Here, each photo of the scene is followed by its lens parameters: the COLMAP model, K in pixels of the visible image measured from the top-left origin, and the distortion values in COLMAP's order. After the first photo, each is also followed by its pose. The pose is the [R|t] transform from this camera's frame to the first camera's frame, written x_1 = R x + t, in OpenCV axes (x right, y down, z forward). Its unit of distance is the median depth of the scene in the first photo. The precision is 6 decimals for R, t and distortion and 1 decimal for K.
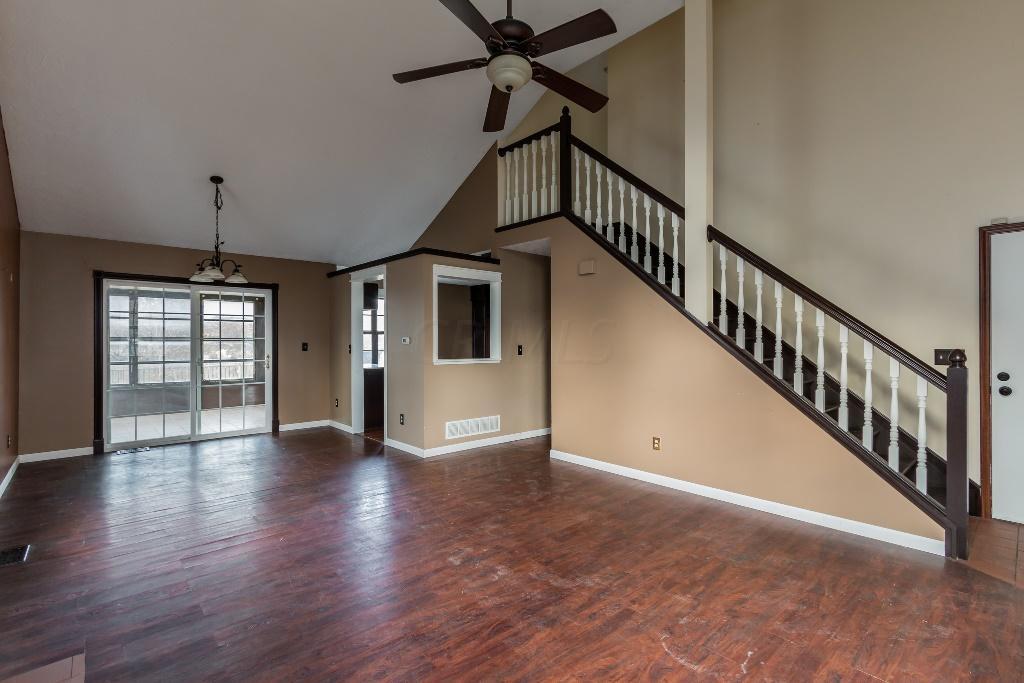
lens RADIAL K [[469.4, 0, 517.8], [0, 469.4, 341.5], [0, 0, 1]] dist [0.002311, -0.001005]
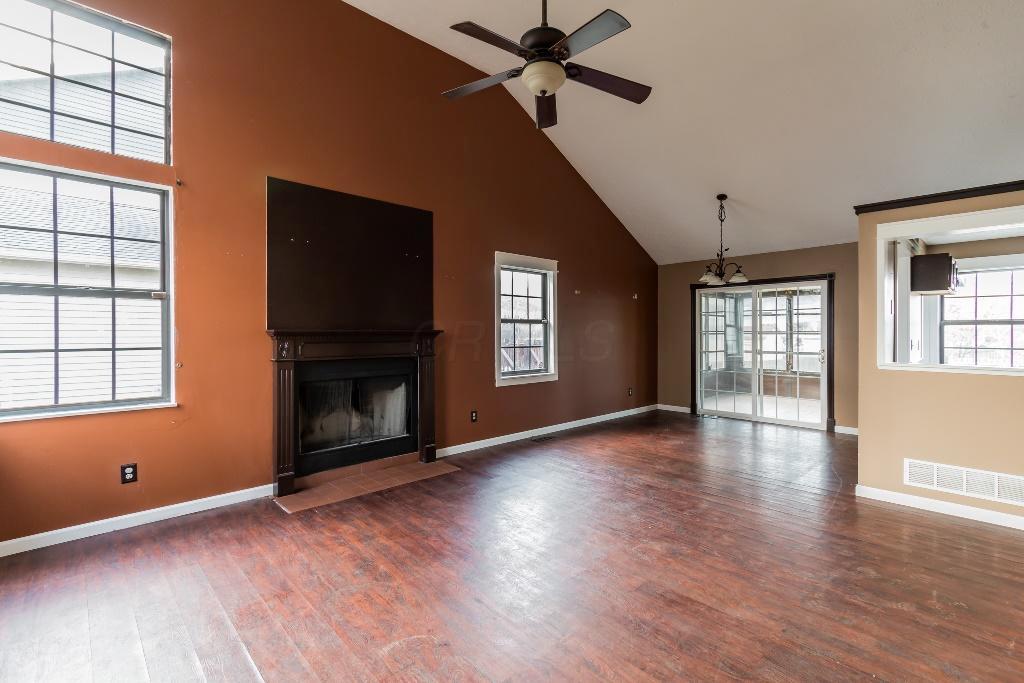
lens RADIAL K [[469.4, 0, 517.8], [0, 469.4, 335.1], [0, 0, 1]] dist [0.002311, -0.001005]
pose [[0.011681, 0.005597, -0.999916, 0.492904], [-0.002403, 0.999982, 0.005570, -0.003508], [0.999929, 0.002338, 0.011694, 0.441140]]
